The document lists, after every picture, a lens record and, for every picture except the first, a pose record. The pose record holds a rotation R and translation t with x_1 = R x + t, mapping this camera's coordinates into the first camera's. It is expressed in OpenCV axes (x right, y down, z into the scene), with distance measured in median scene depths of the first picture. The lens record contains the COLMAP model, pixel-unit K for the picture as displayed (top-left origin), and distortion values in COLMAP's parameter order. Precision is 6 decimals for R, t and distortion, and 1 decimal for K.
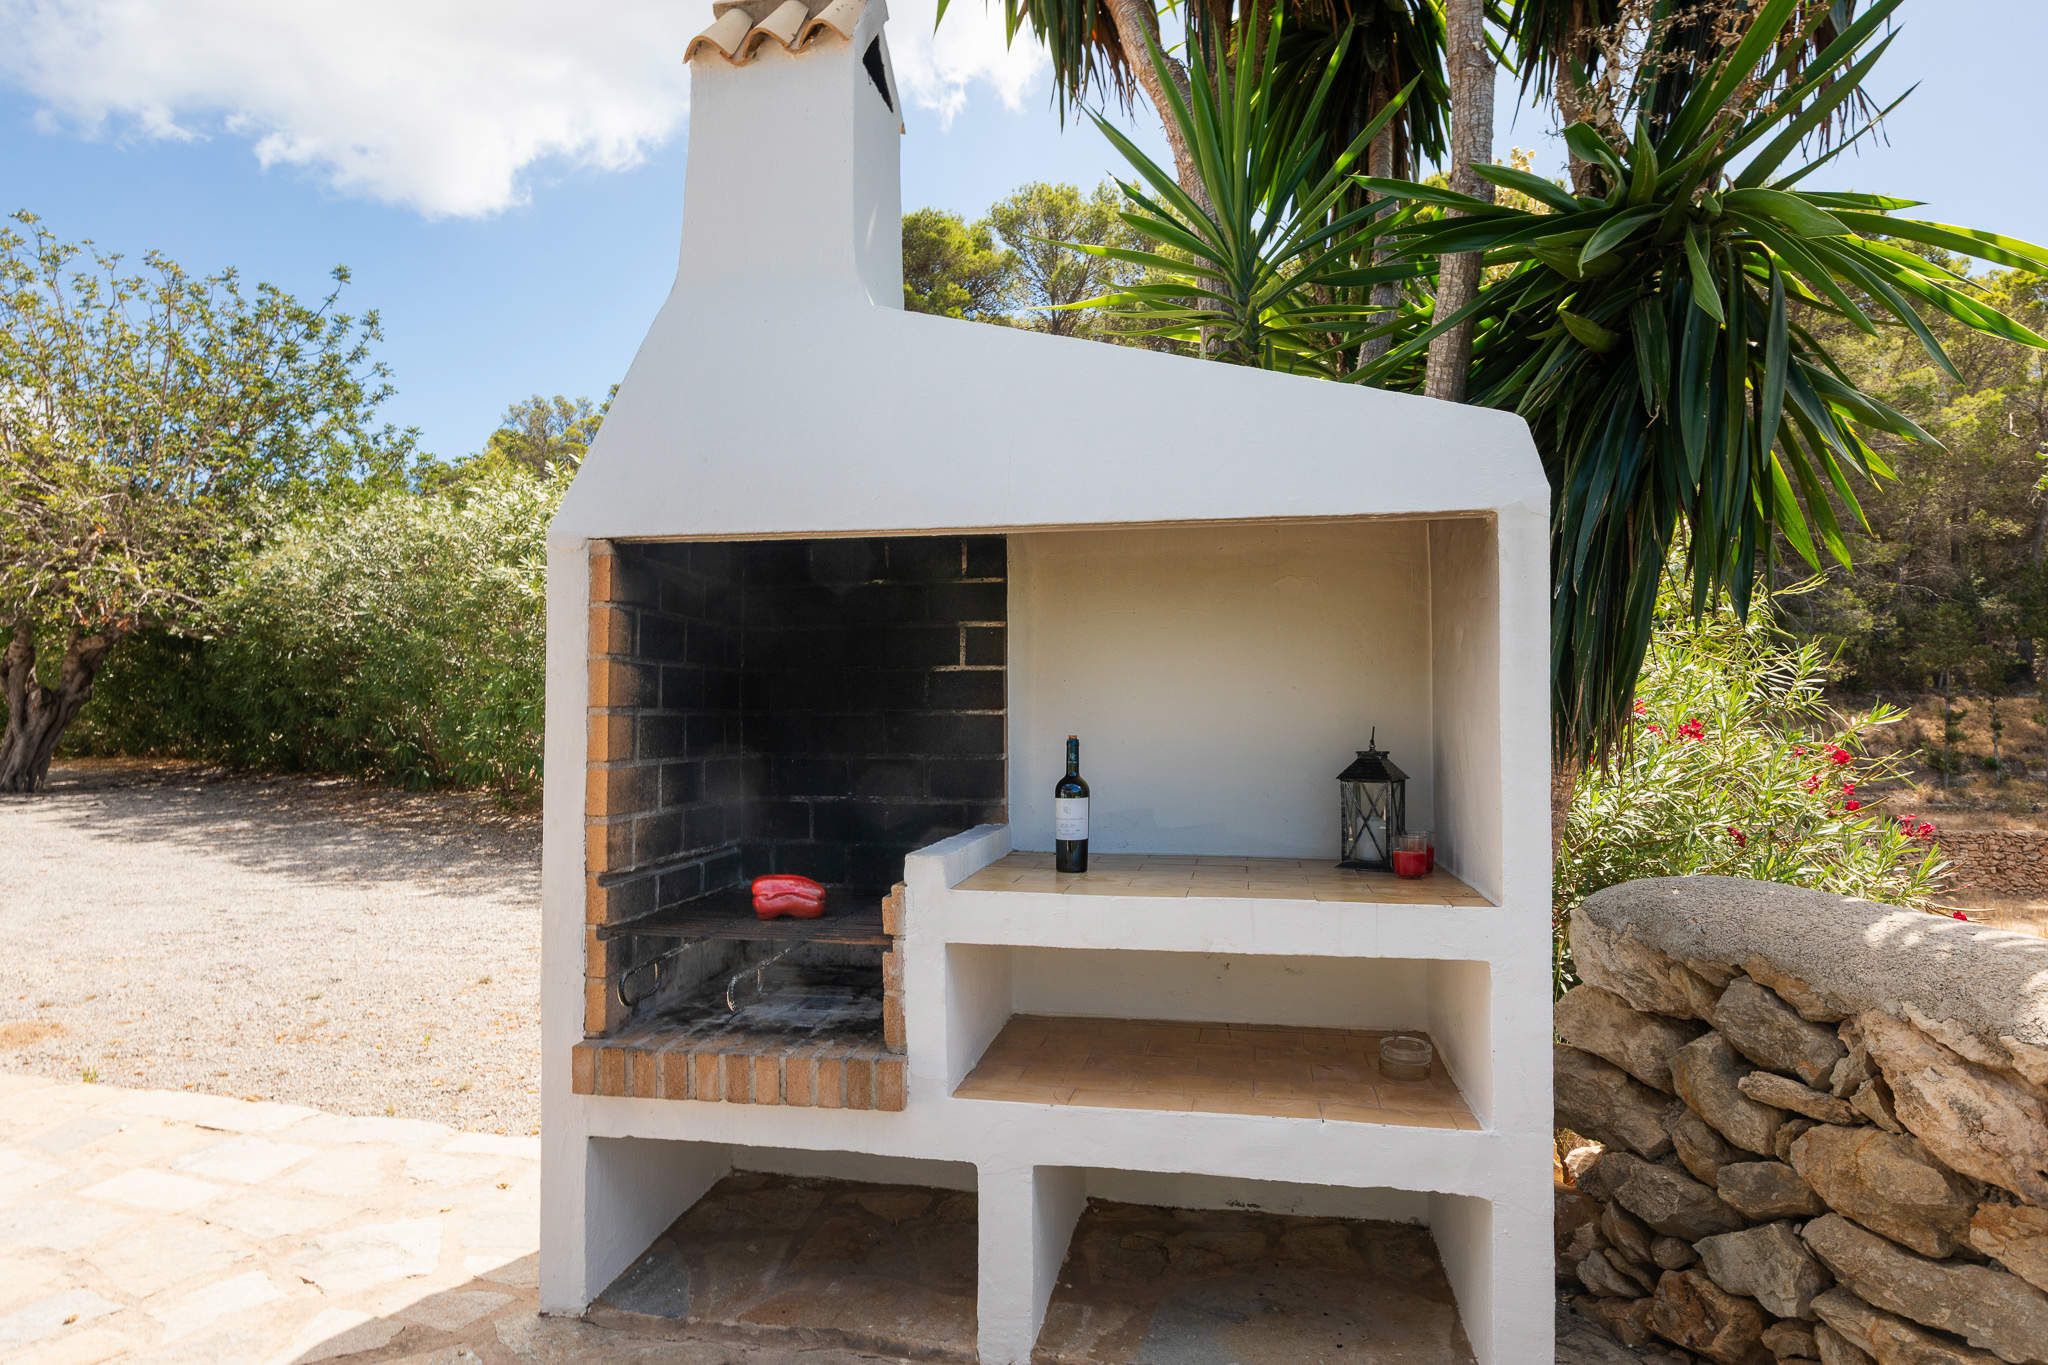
lens RADIAL K [[1121.6, 0, 1024.0], [0, 1121.6, 682.5], [0, 0, 1]] dist [0.000957, -0.000094]
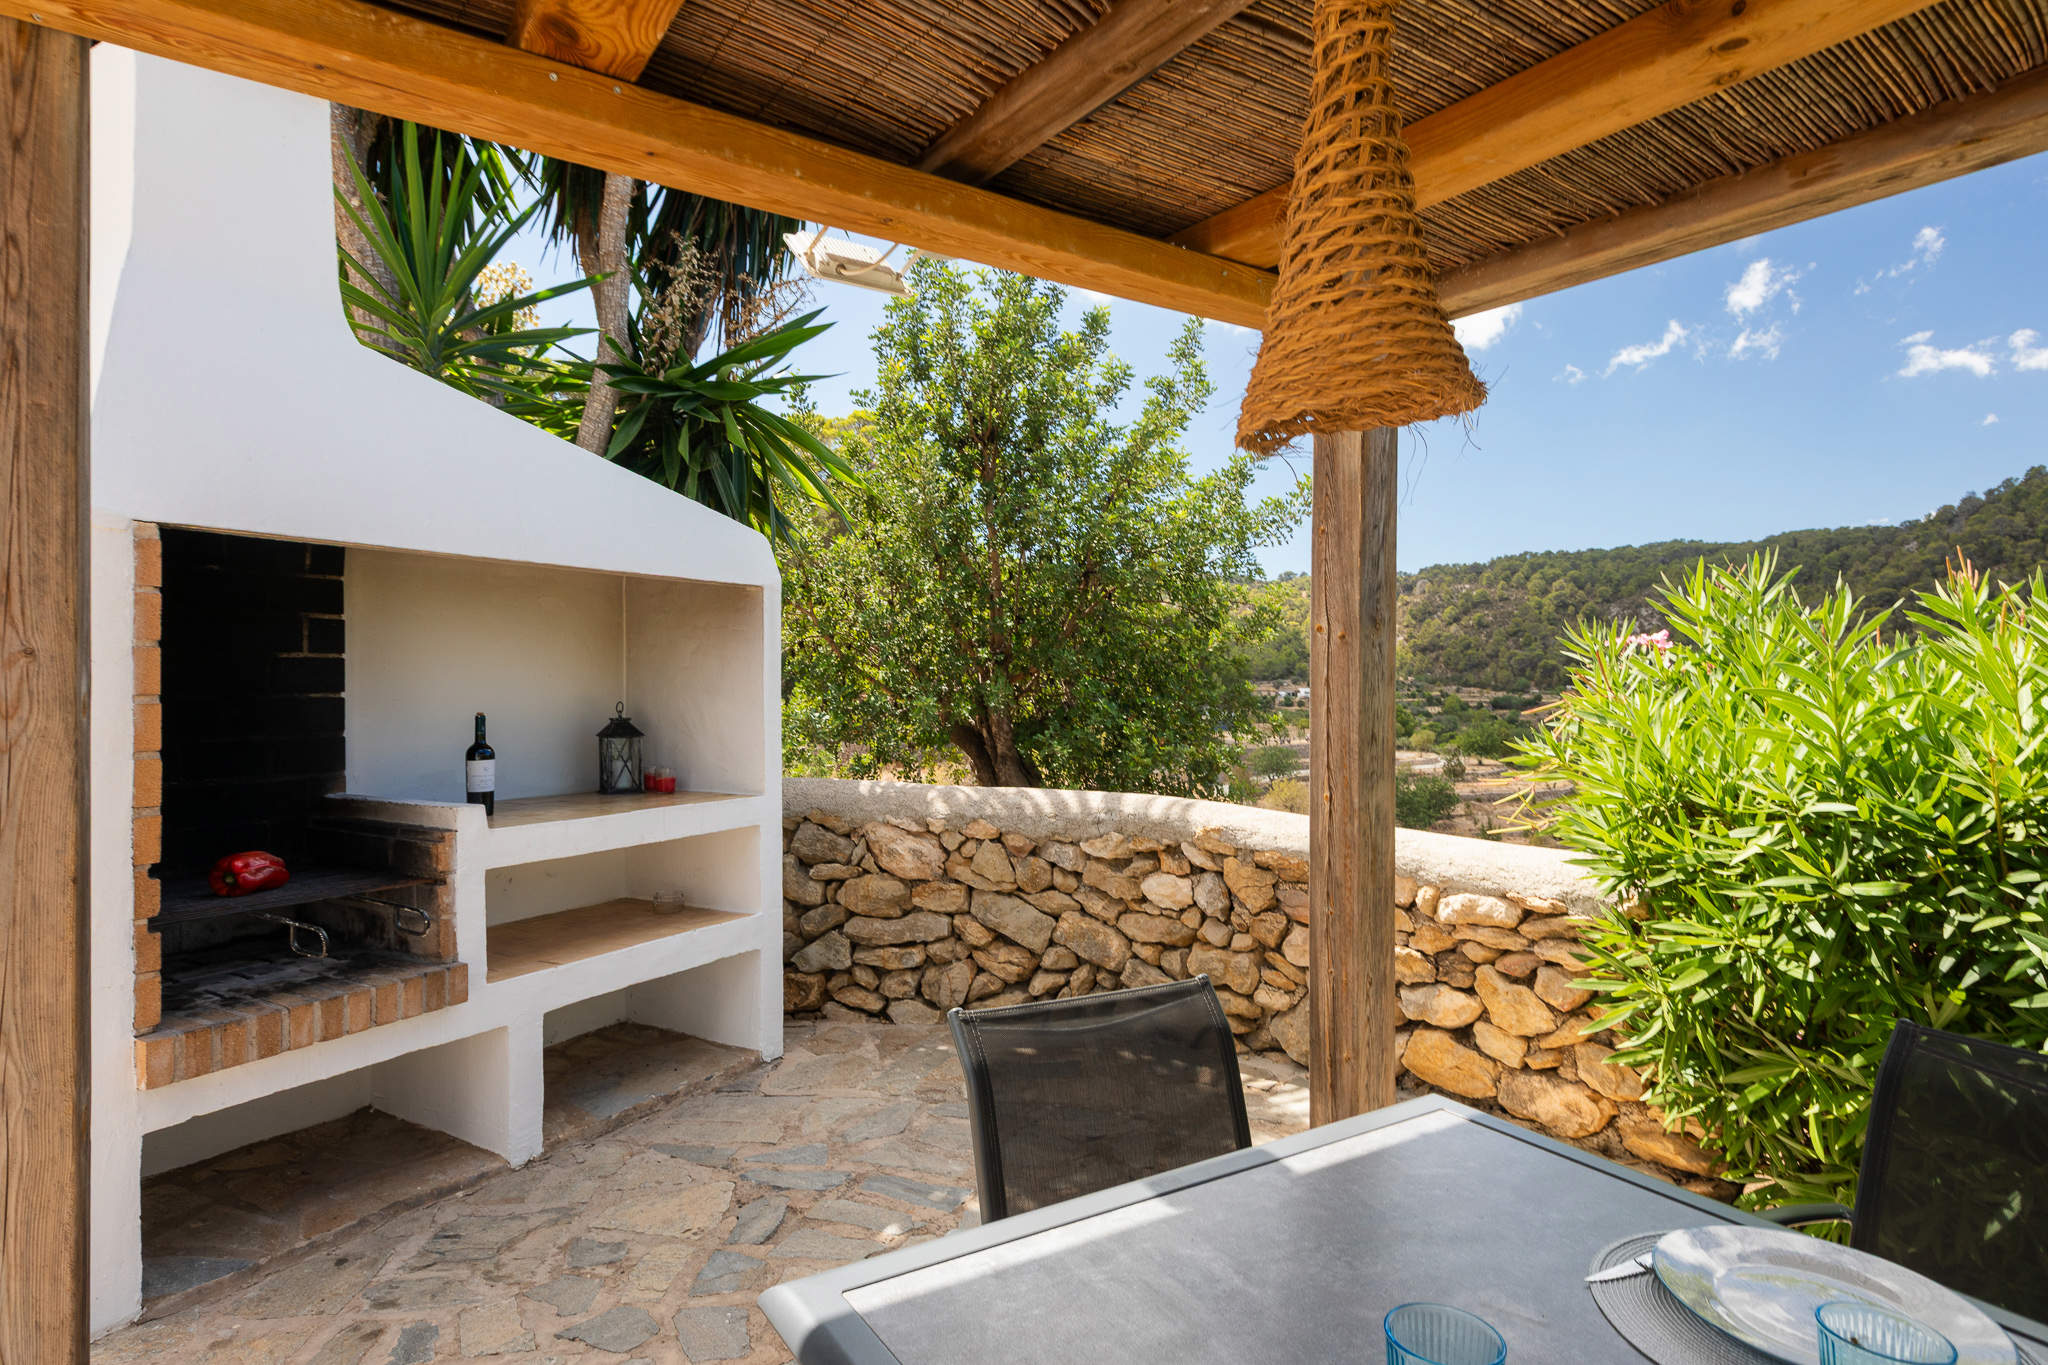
lens RADIAL K [[1097.2, 0, 1024.0], [0, 1097.2, 682.5], [0, 0, 1]] dist [-0.001336, 0.000239]
pose [[0.338881, -0.000867, 0.940829, -1.051397], [-0.024400, 0.999655, 0.009710, -0.017485], [-0.940513, -0.026247, 0.338743, -0.033670]]
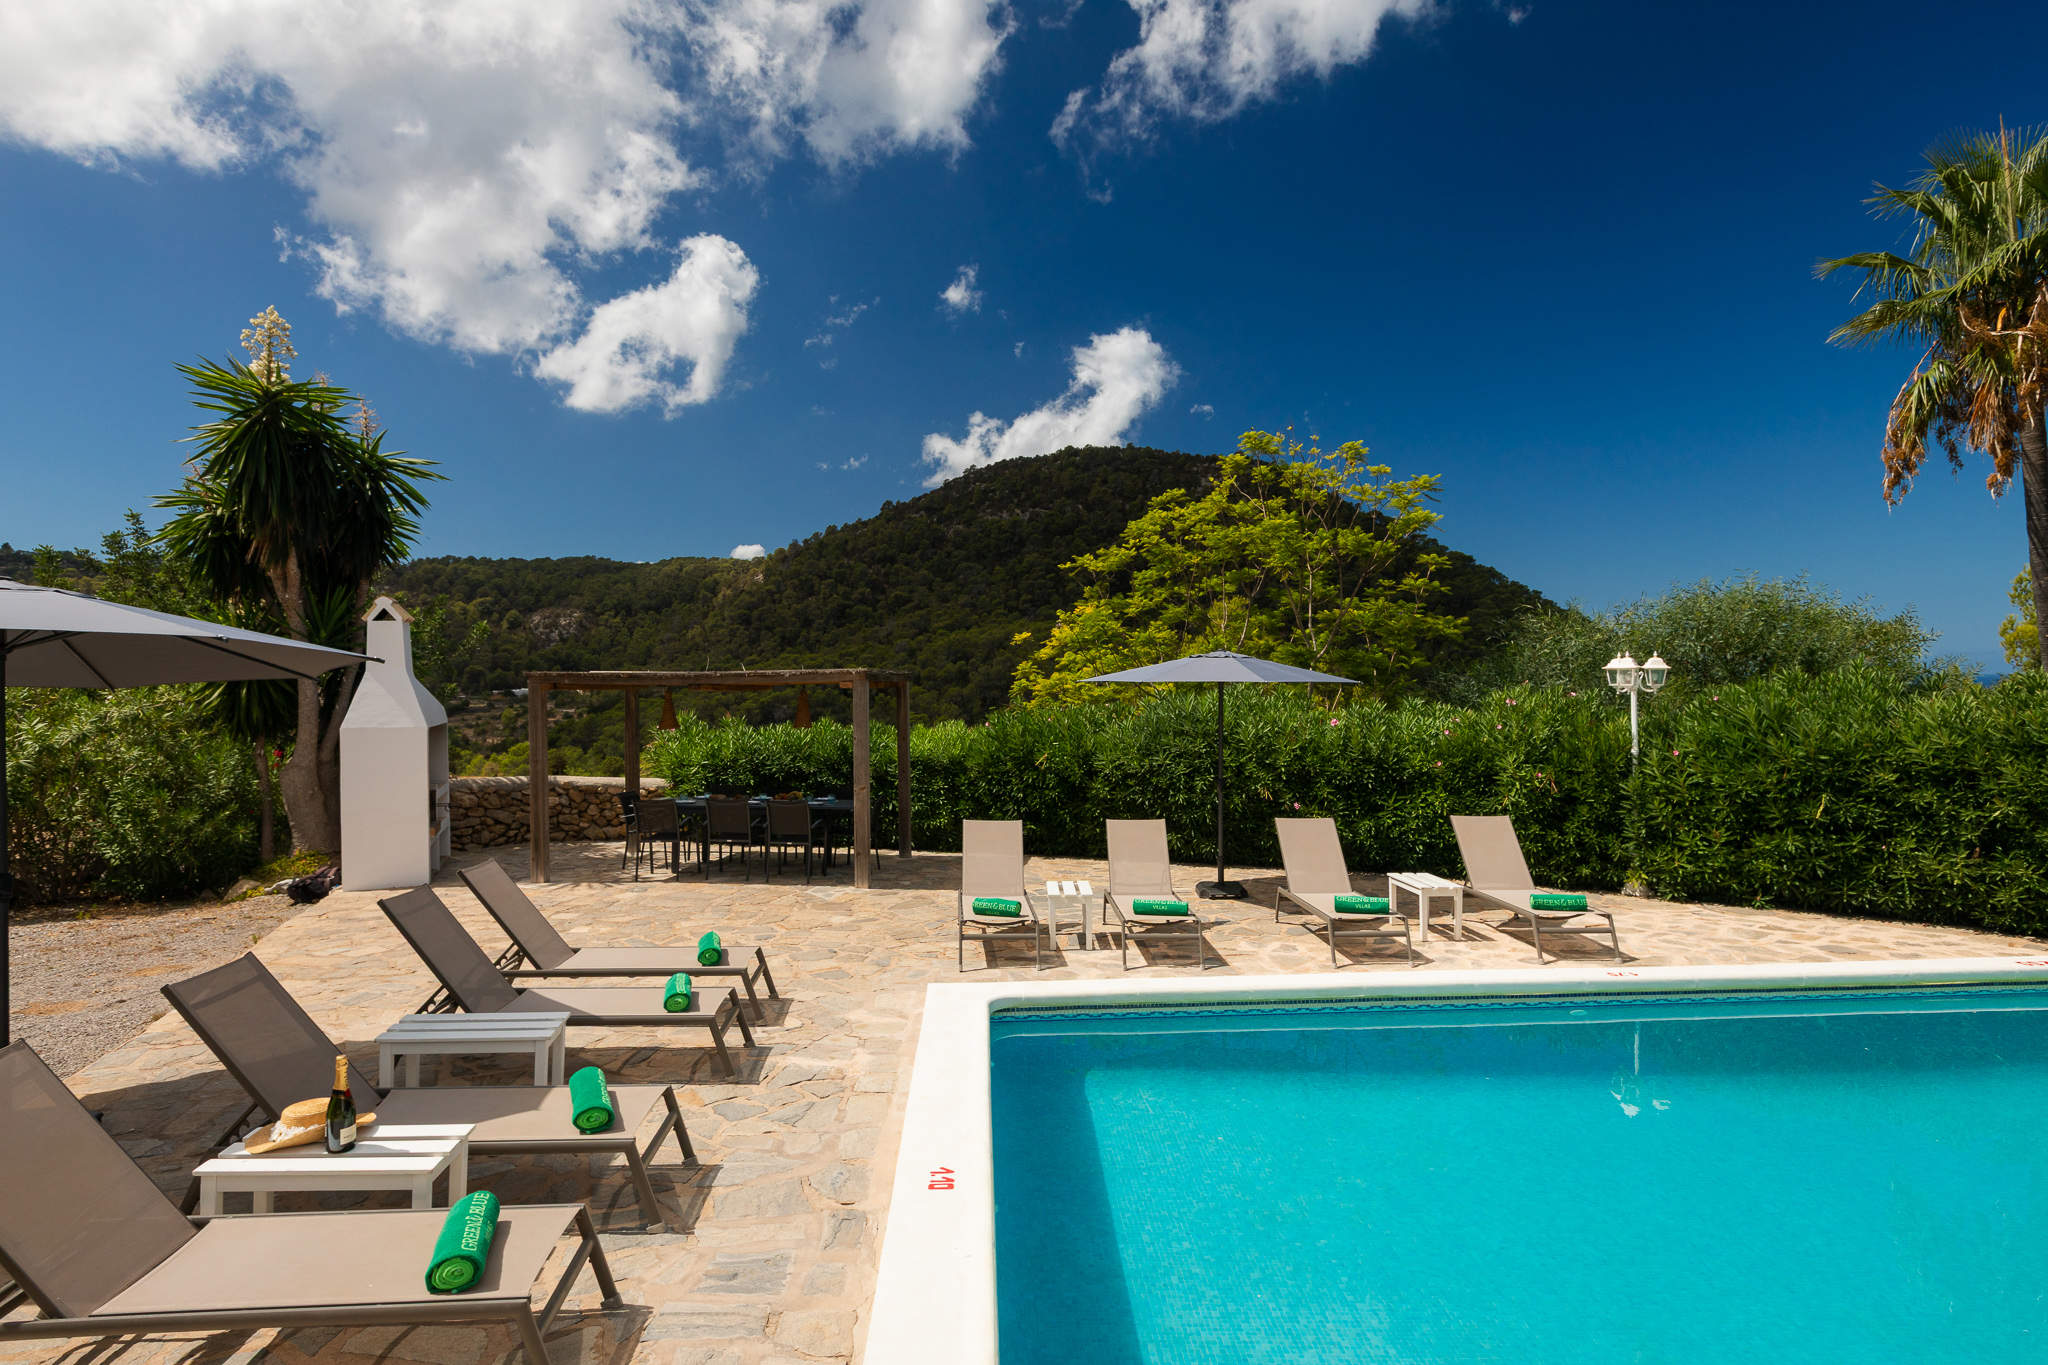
lens RADIAL K [[1121.6, 0, 1024.0], [0, 1121.6, 682.5], [0, 0, 1]] dist [0.000957, -0.000094]
pose [[-0.533926, 0.001916, 0.845529, -6.355536], [-0.011259, 0.999893, -0.009375, -0.331655], [-0.845456, -0.014526, -0.533848, 1.528725]]
